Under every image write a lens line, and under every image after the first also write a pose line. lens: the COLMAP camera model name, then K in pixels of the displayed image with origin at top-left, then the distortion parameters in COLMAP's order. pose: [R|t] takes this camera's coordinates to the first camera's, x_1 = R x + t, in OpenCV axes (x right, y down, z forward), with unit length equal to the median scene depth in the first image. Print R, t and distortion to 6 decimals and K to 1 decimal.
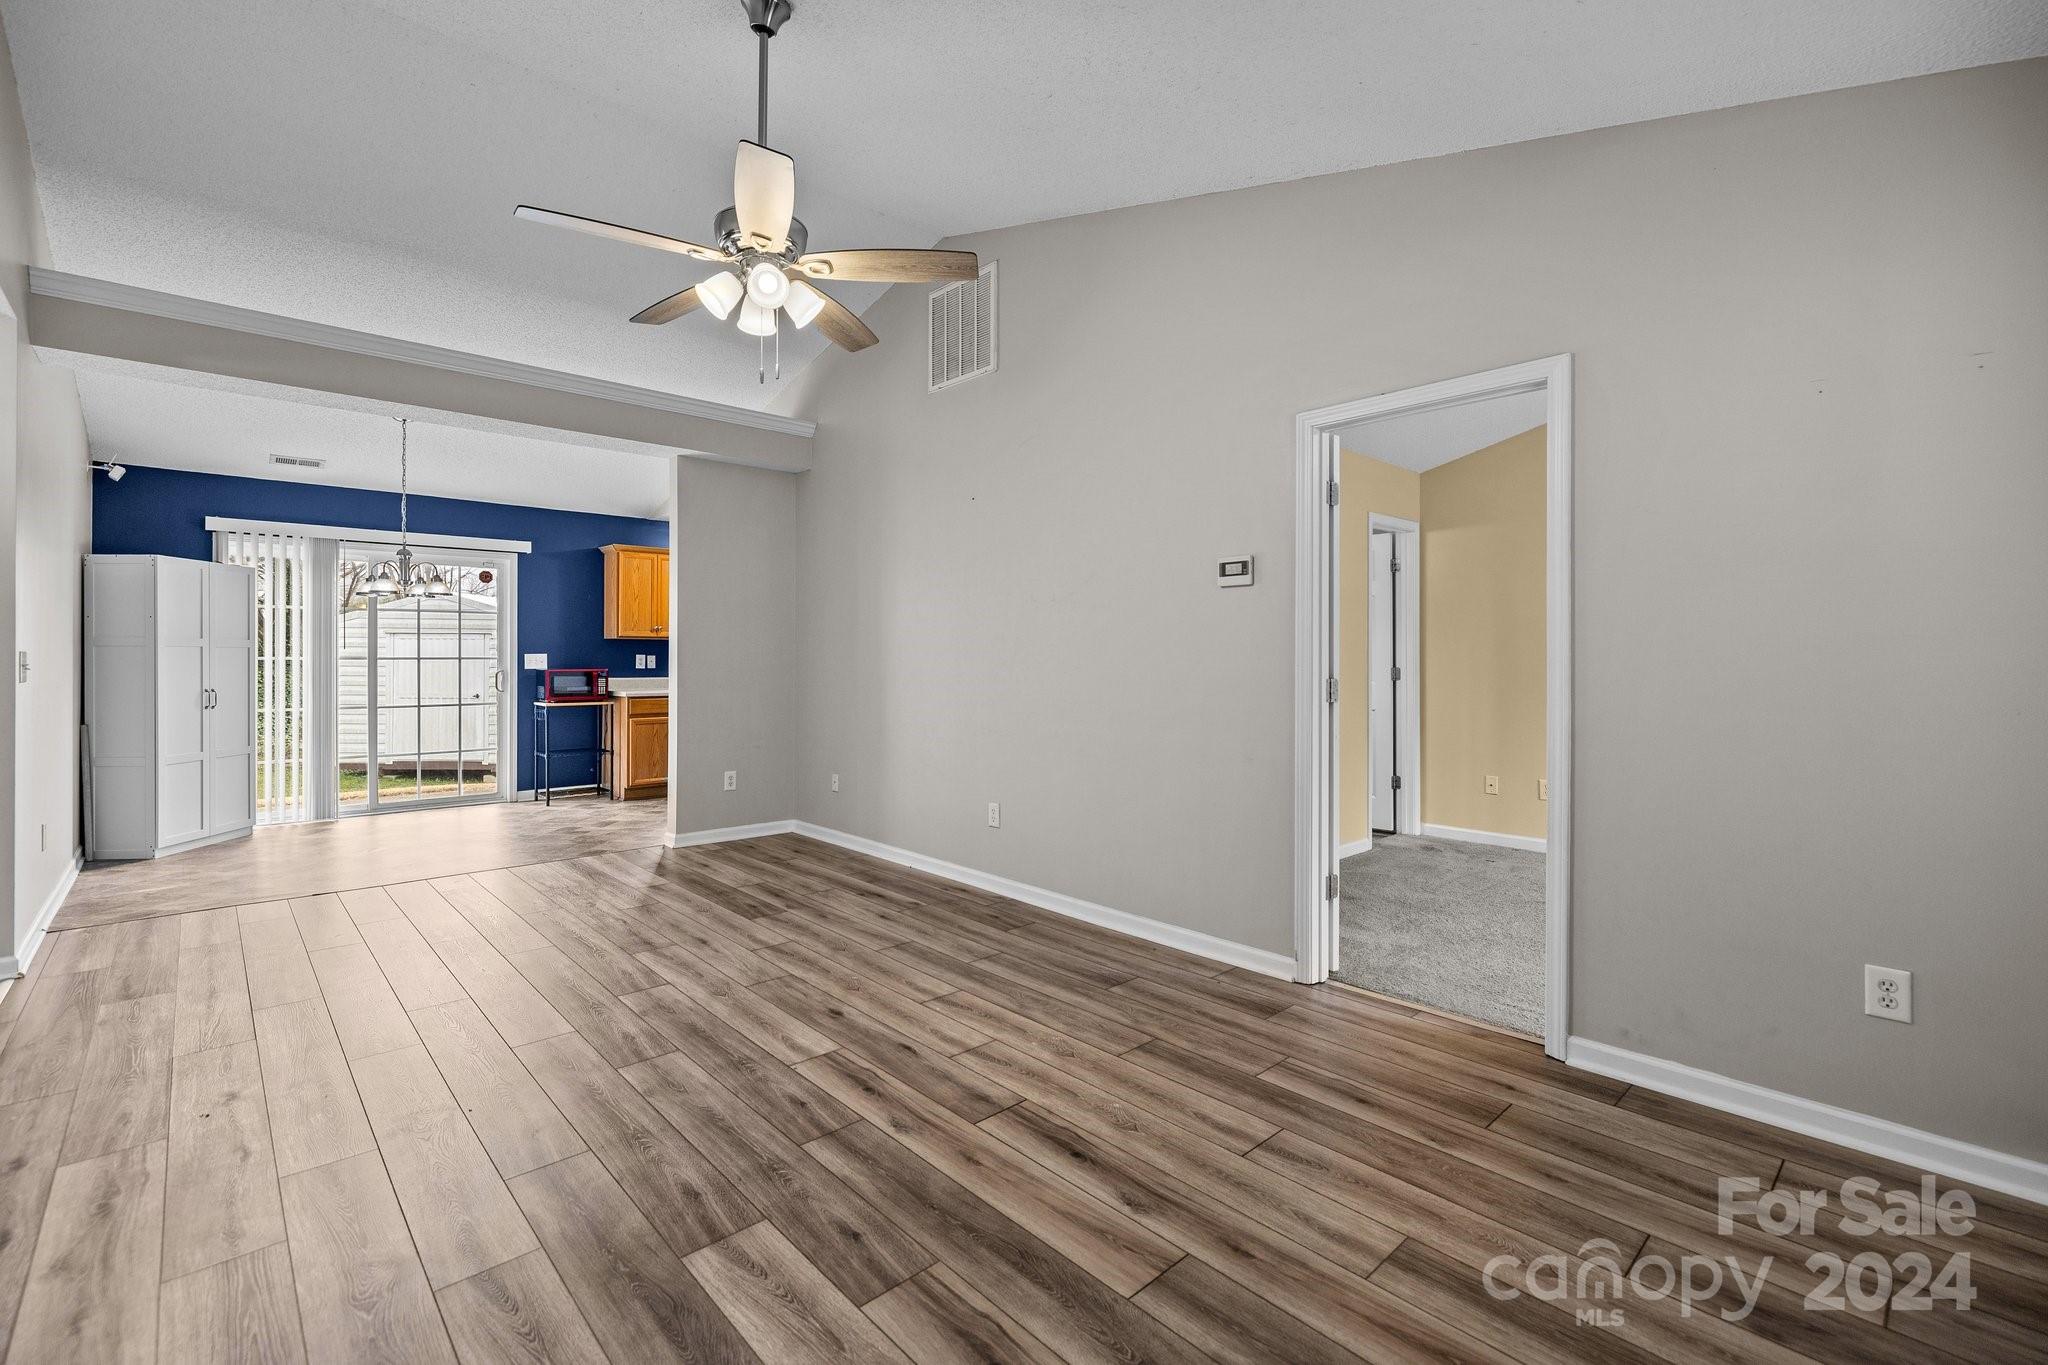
lens RADIAL K [[868.1, 0, 985.3], [0, 868.1, 654.4], [0, 0, 1]] dist [0.002375, -0.001402]
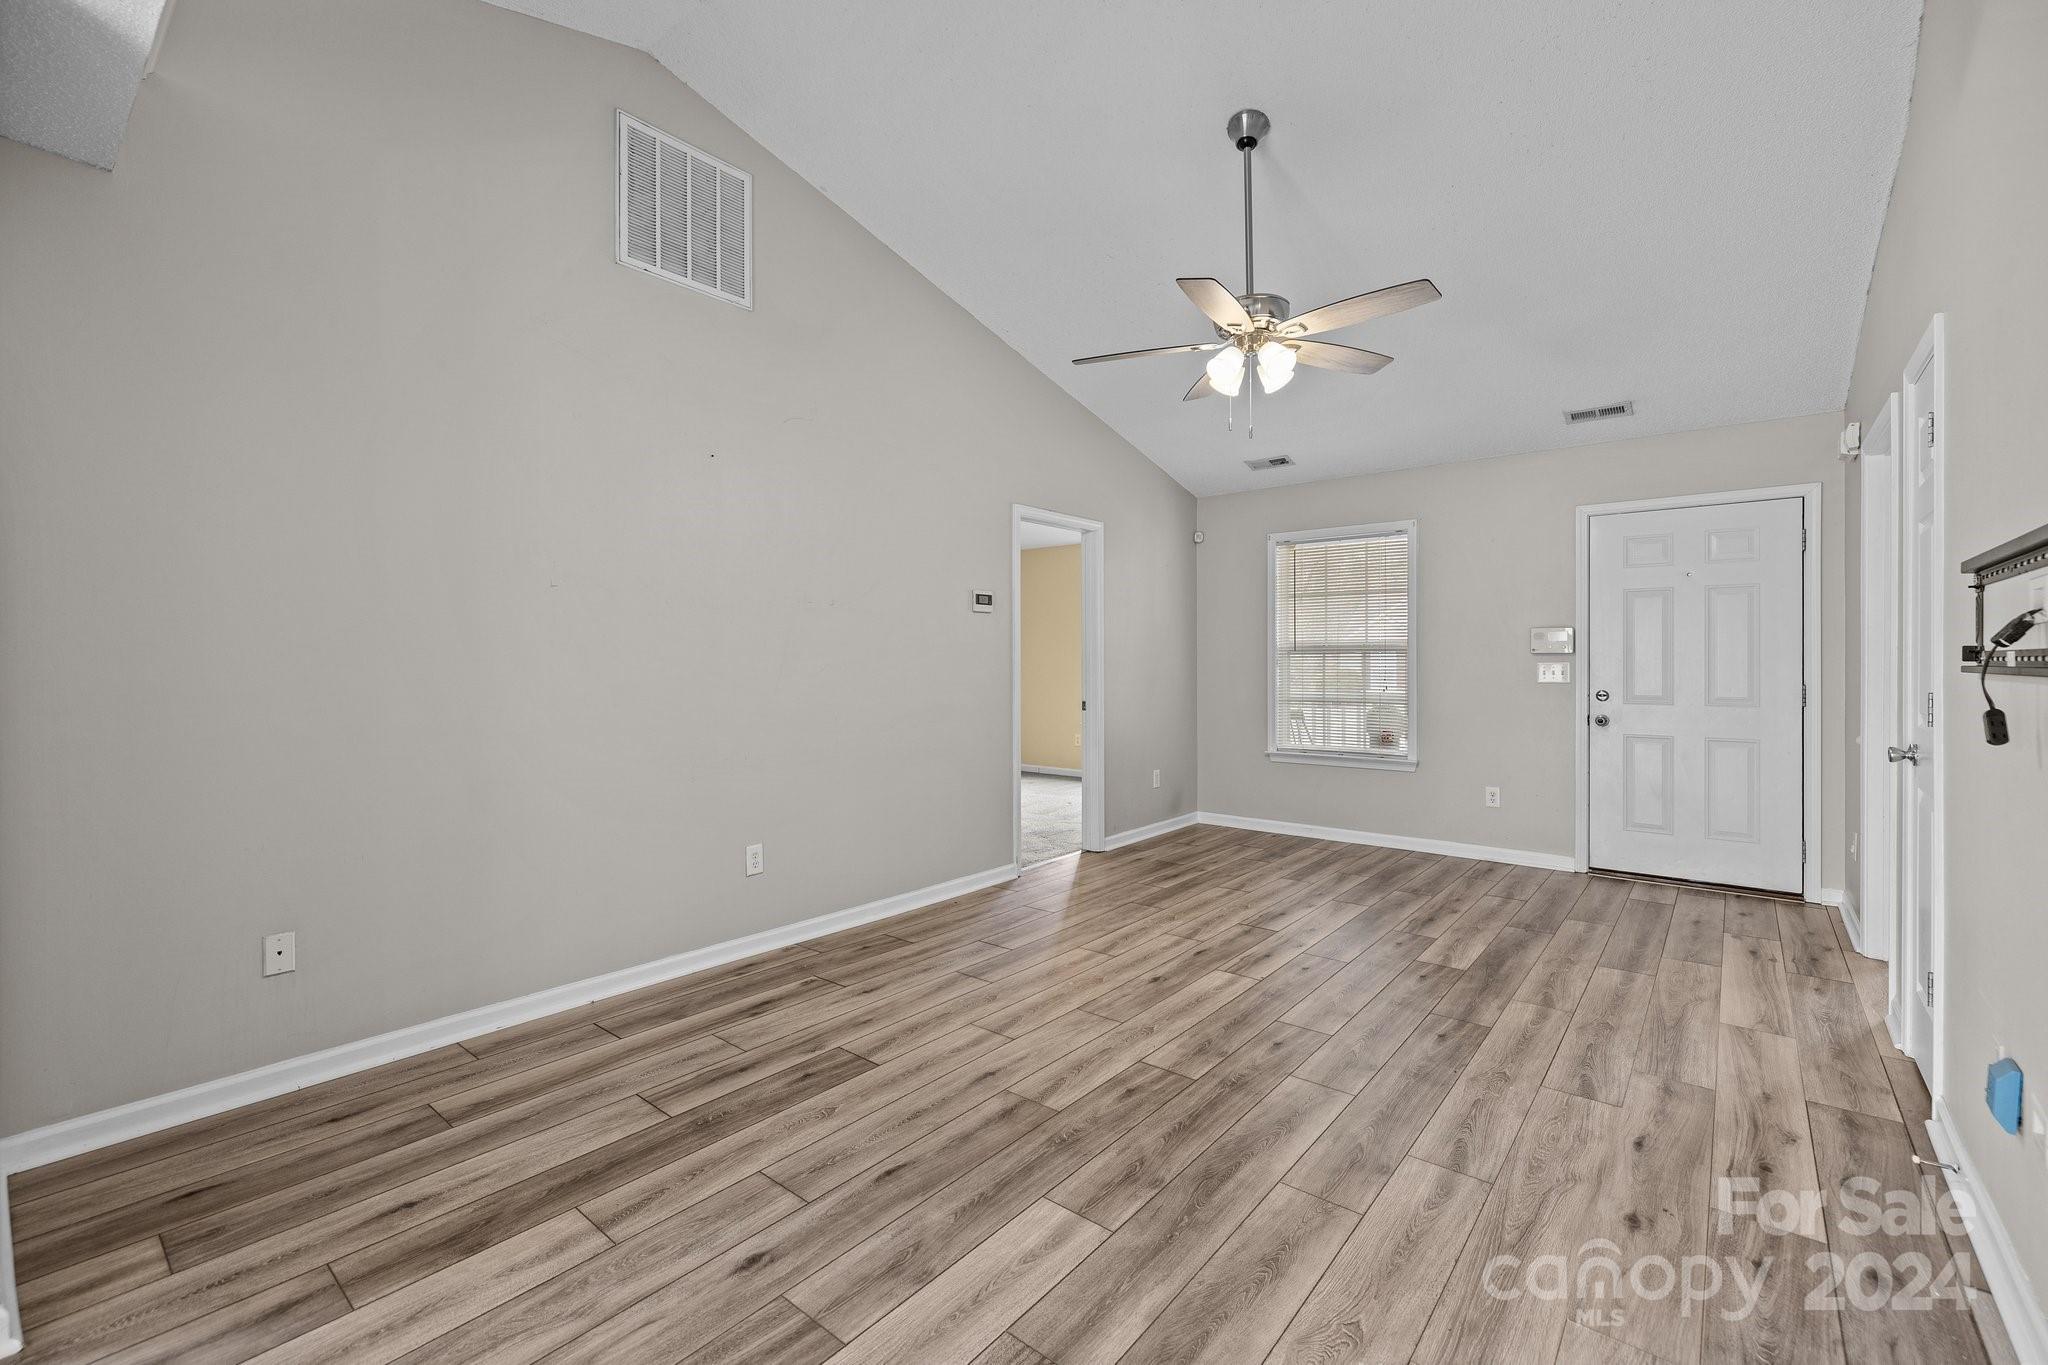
lens RADIAL K [[868.1, 0, 1005.7], [0, 868.1, 666.0], [0, 0, 1]] dist [0.002375, -0.001402]
pose [[-0.129746, -0.009089, 0.991506, -1.214553], [-0.004301, 0.999954, 0.008604, -0.006761], [-0.991538, -0.003148, -0.129779, 1.285136]]
